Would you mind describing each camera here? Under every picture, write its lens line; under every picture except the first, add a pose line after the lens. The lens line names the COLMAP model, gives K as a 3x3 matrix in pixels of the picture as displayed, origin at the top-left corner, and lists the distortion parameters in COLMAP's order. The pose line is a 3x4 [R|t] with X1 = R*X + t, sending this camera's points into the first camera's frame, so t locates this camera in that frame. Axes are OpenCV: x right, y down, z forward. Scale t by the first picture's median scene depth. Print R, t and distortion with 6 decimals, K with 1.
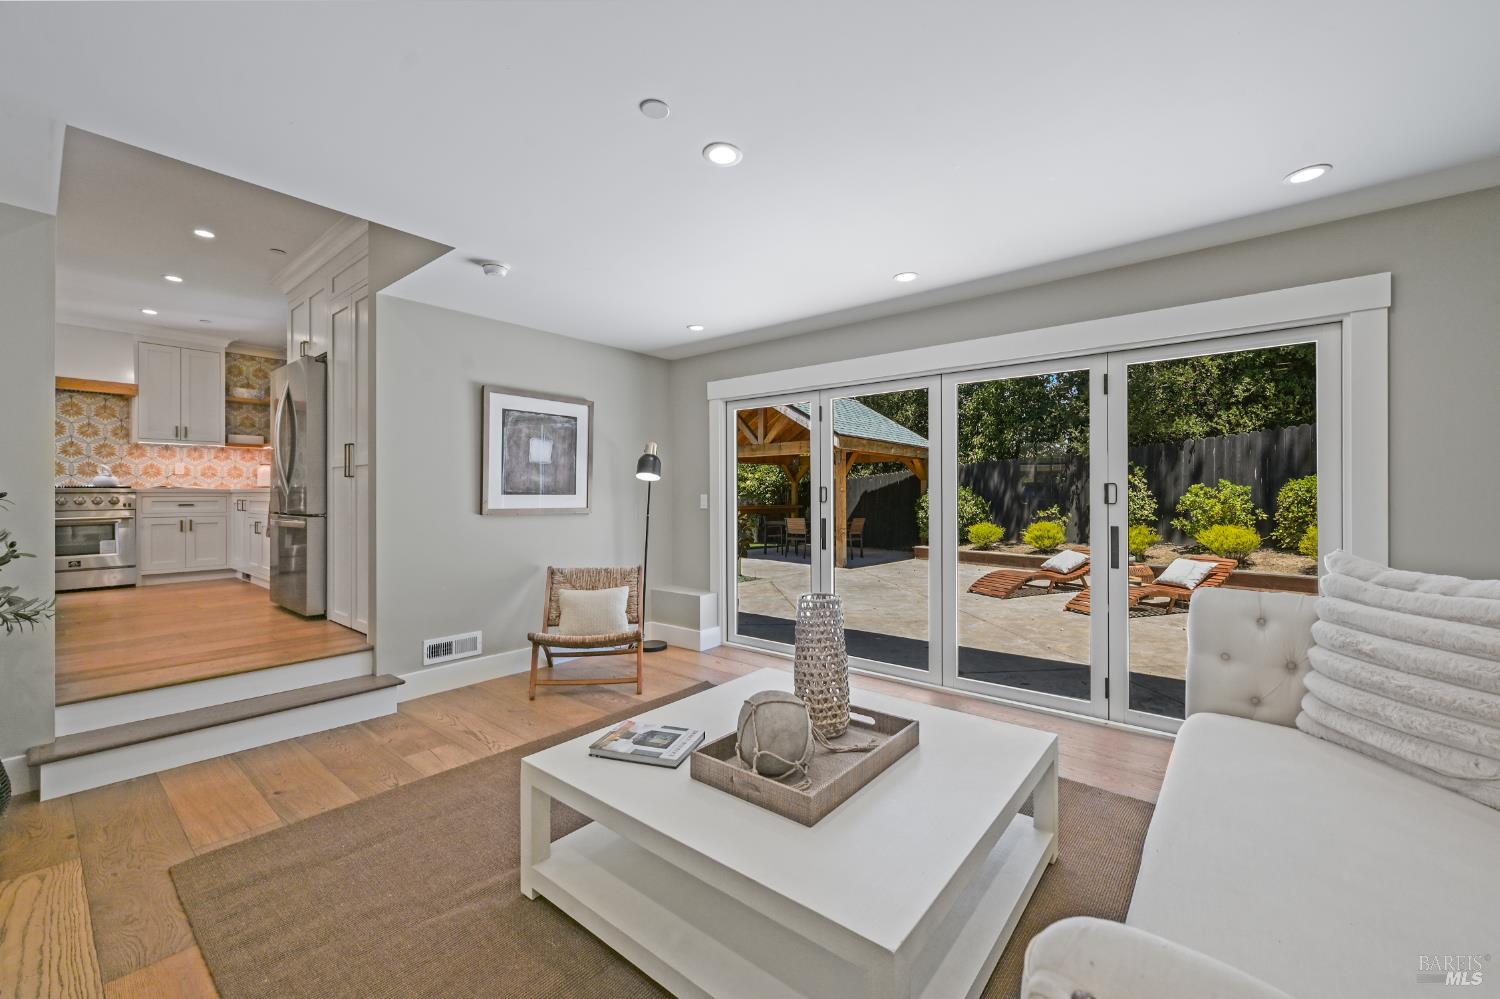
lens RADIAL K [[595.8, 0, 750.3], [0, 595.8, 497.0], [0, 0, 1]] dist [-0.000858, -0.000284]
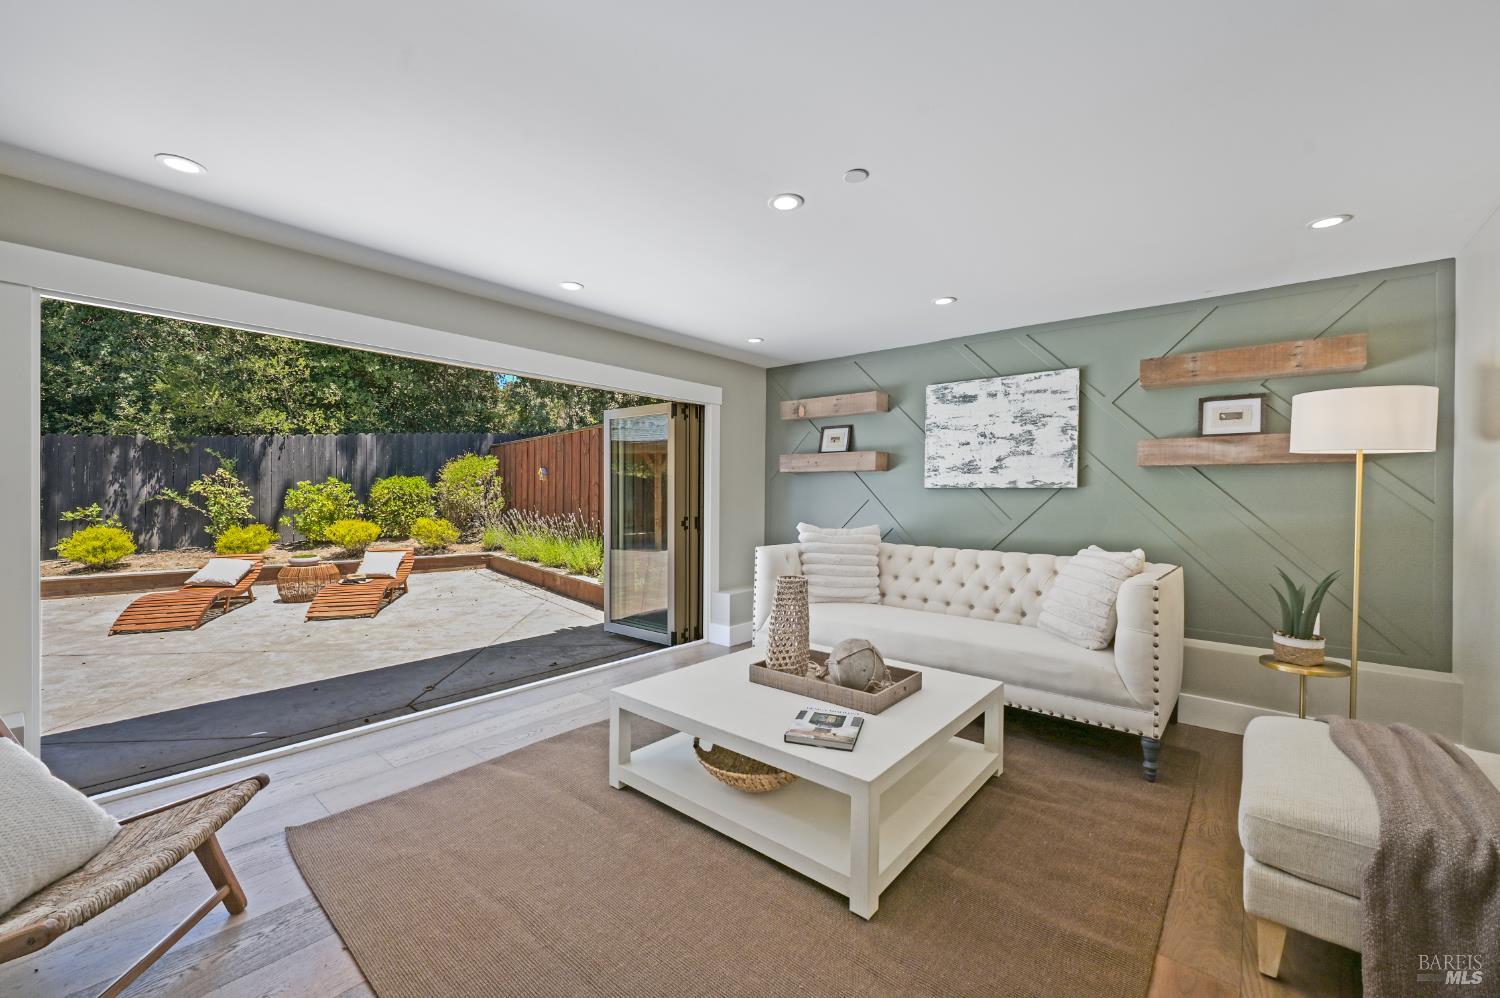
lens RADIAL K [[595.8, 0, 750.3], [0, 595.8, 496.5], [0, 0, 1]] dist [-0.000858, -0.000284]
pose [[0.018264, -0.006347, 0.999813, -0.292445], [-0.003336, 0.999974, 0.006409, -0.005086], [-0.999828, -0.003453, 0.018242, 0.257108]]
